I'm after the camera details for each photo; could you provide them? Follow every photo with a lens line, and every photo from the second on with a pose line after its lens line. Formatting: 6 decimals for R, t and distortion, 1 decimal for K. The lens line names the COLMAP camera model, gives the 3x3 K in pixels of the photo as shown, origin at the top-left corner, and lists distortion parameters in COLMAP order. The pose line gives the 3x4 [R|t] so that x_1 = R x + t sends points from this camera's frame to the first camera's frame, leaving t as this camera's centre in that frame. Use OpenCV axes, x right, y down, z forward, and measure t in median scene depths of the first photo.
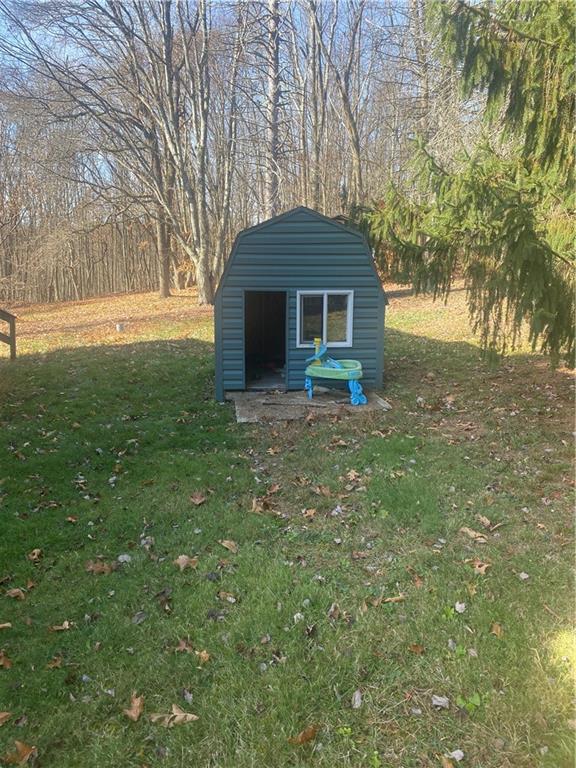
lens RADIAL K [[569.3, 0, 288.0], [0, 569.3, 384.0], [0, 0, 1]] dist [0.001145, -0.001106]
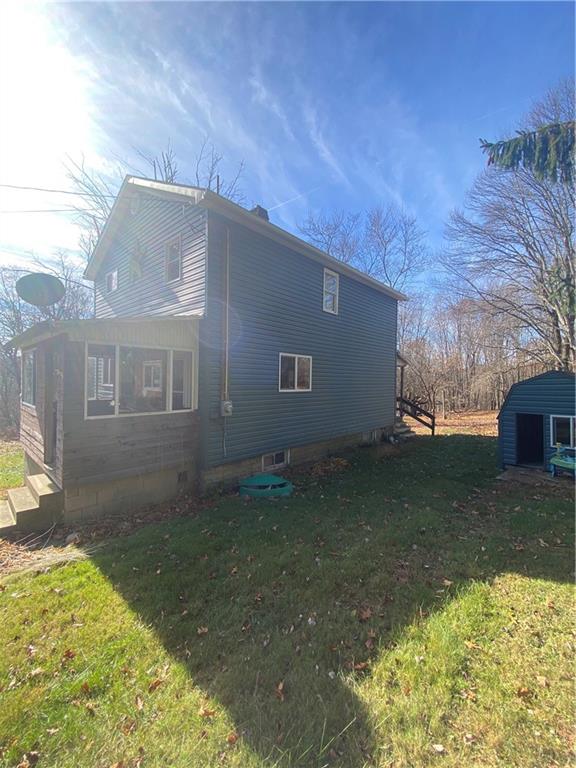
lens RADIAL K [[312.7, 0, 288.0], [0, 312.7, 384.0], [0, 0, 1]] dist [0.002412, -0.014294]
pose [[0.539958, -0.008696, -0.841647, 0.399365], [-0.172356, 0.977615, -0.120676, 0.001795], [0.823856, 0.210223, 0.526372, -0.220832]]
